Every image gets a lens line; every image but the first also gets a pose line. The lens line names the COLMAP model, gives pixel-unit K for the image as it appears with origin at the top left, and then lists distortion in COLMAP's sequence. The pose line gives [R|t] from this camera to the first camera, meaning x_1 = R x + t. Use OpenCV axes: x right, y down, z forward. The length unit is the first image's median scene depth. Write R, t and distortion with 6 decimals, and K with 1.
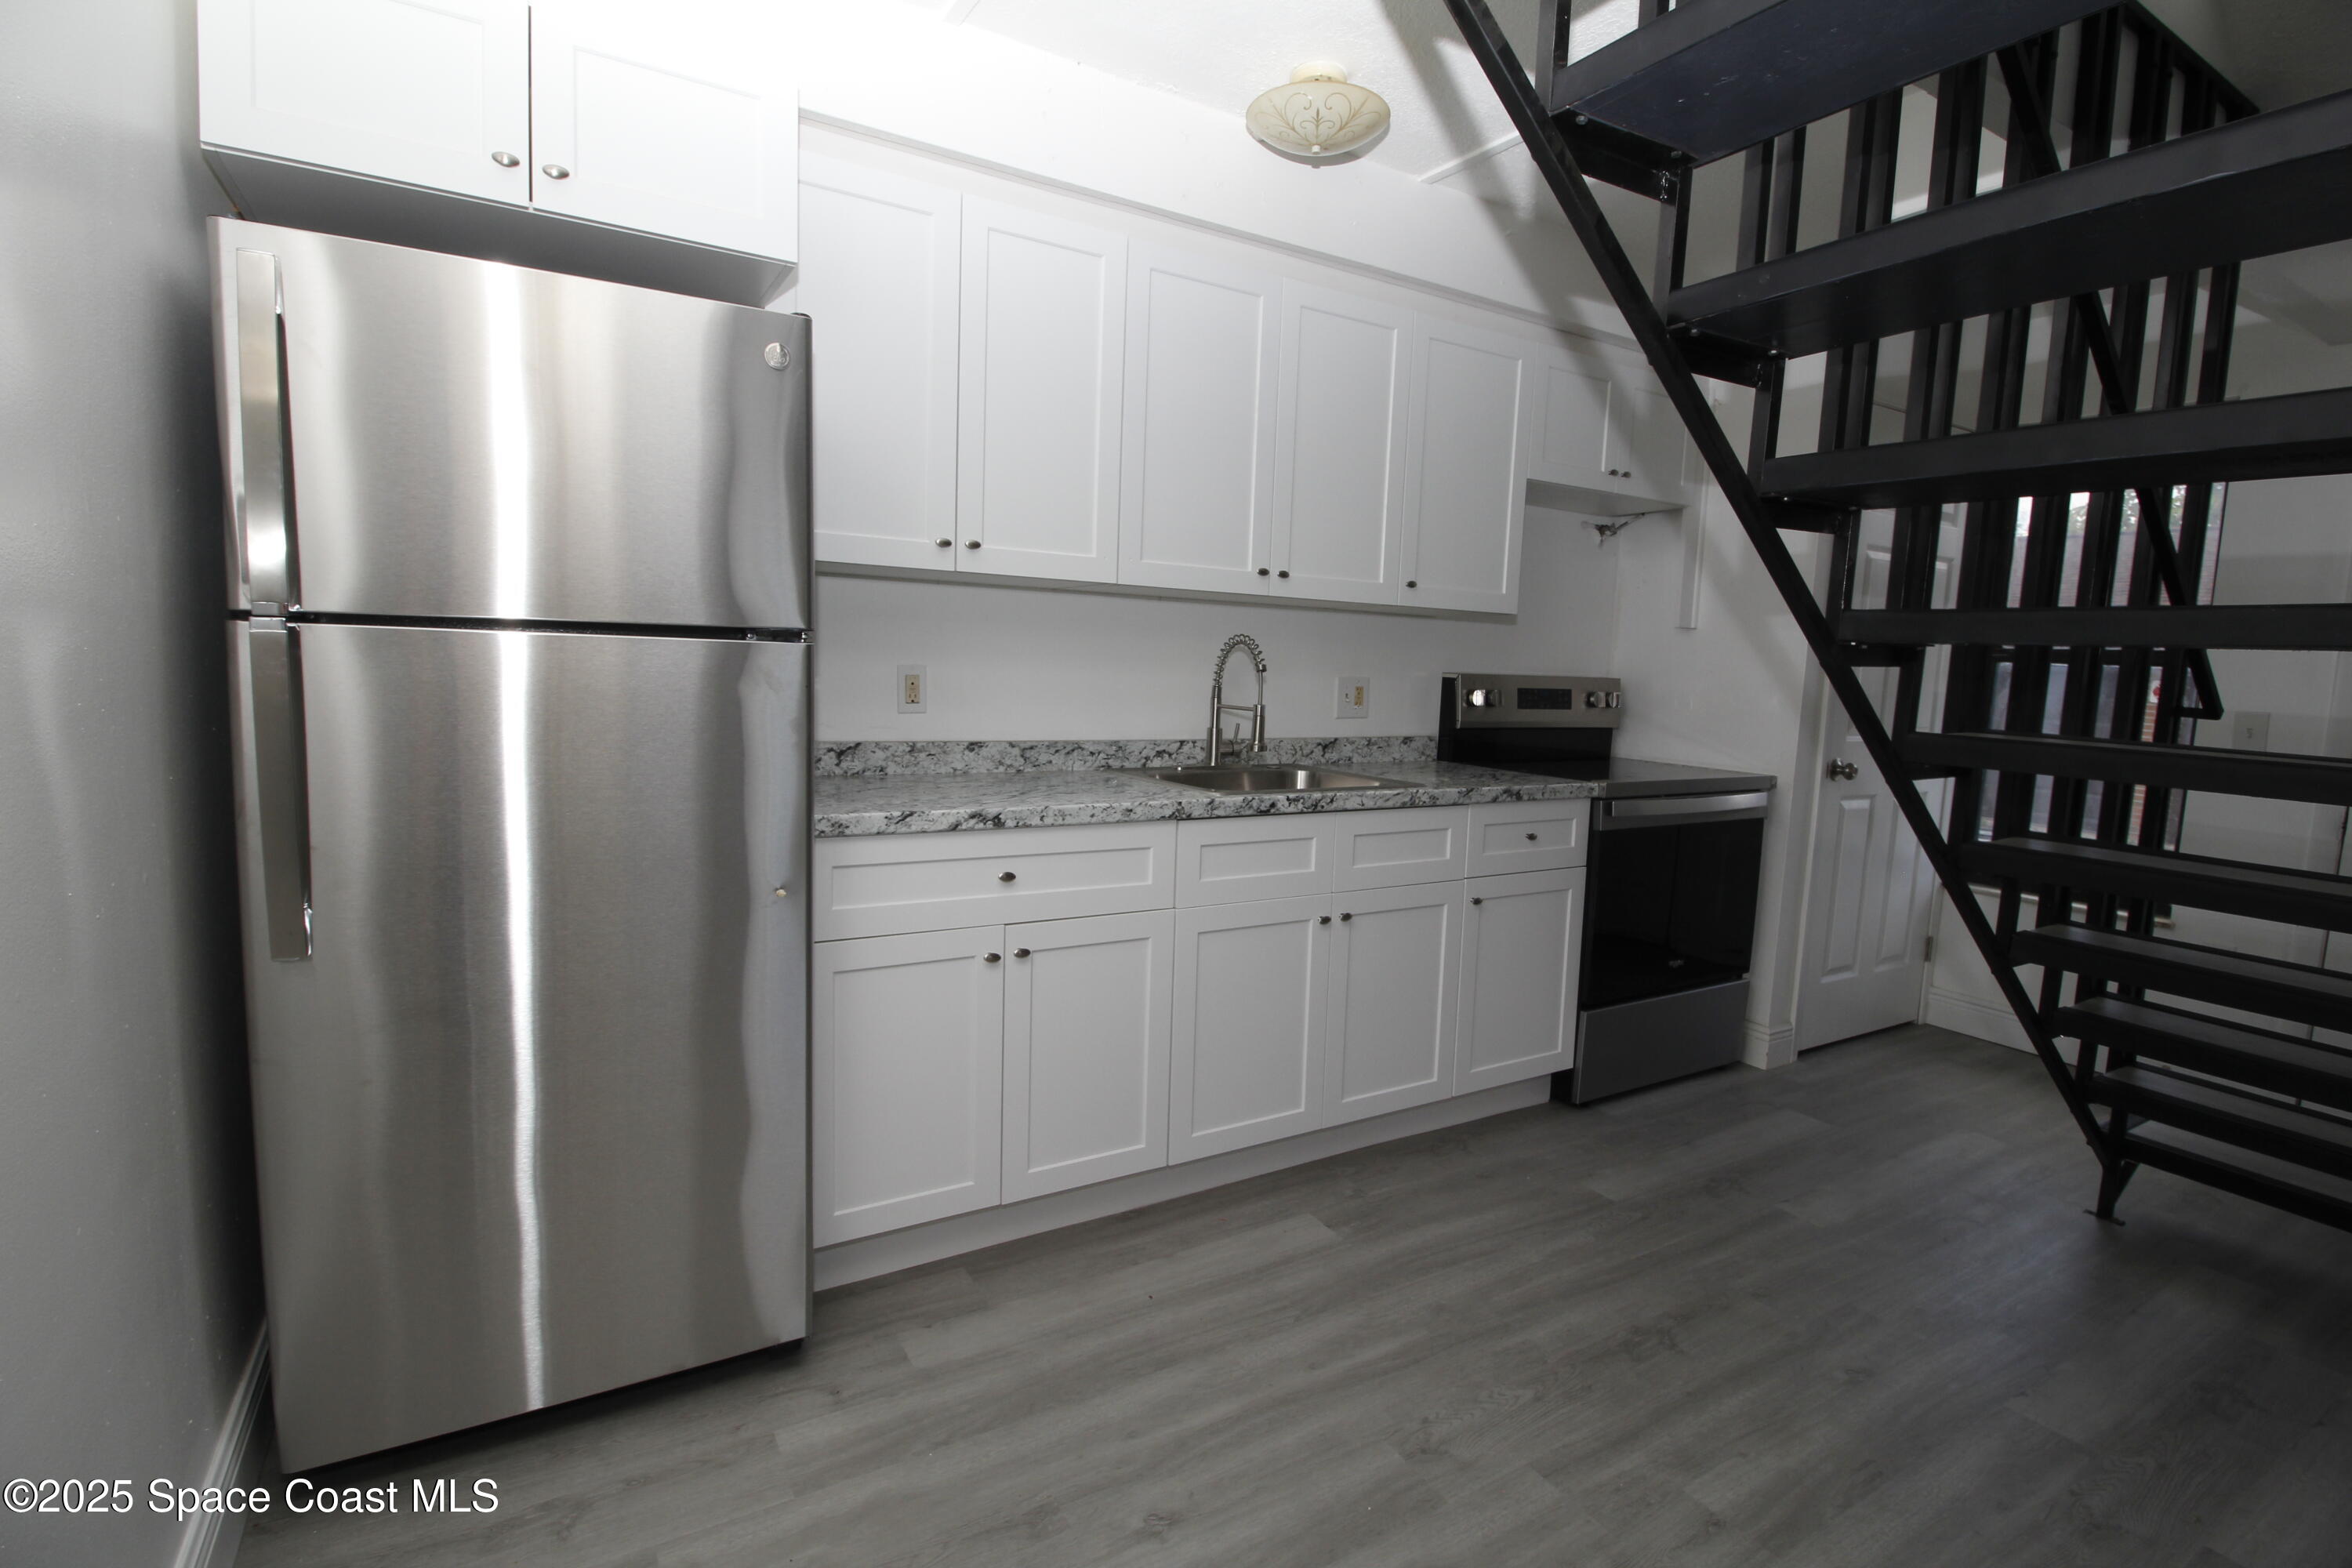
lens RADIAL K [[1085.5, 0, 1179.8], [0, 1085.5, 778.4], [0, 0, 1]] dist [0.000398, 0.000004]
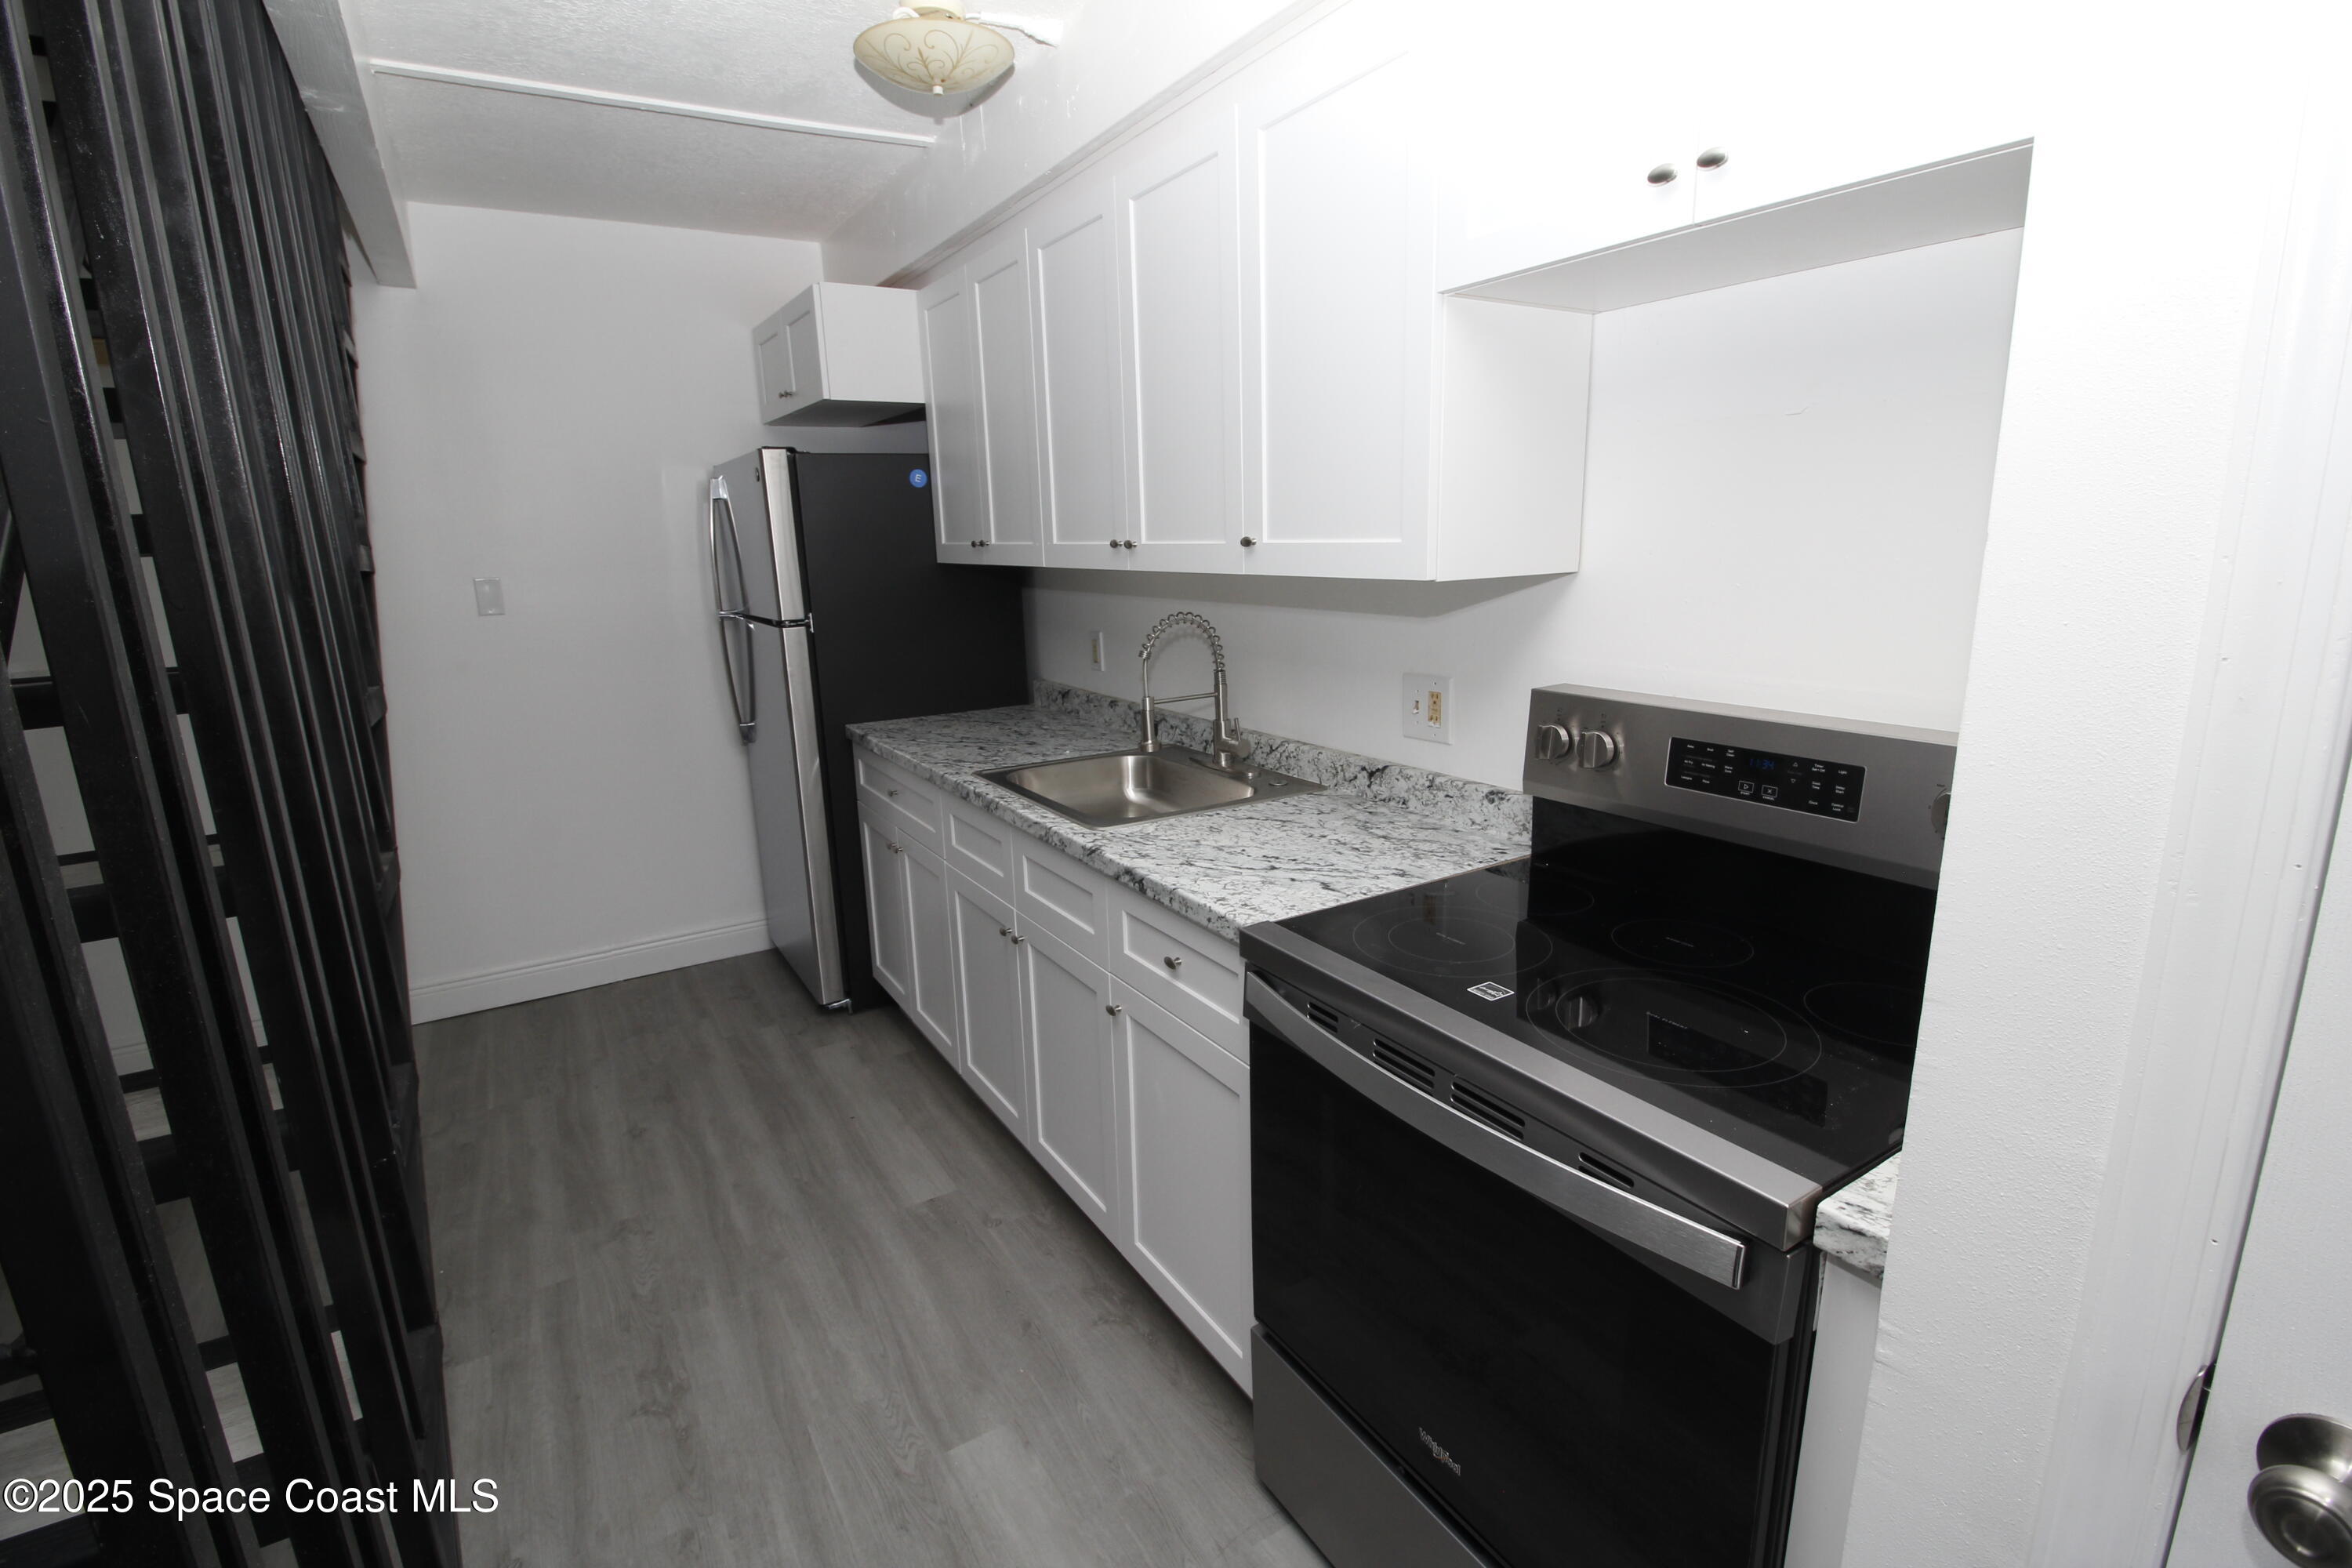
lens RADIAL K [[1085.5, 0, 1178.2], [0, 1085.5, 790.9], [0, 0, 1]] dist [0.000398, 0.000004]
pose [[0.018743, 0.189517, -0.981699, 0.526734], [-0.081663, 0.978881, 0.187413, -0.157505], [0.996484, 0.076656, 0.033824, 0.818488]]
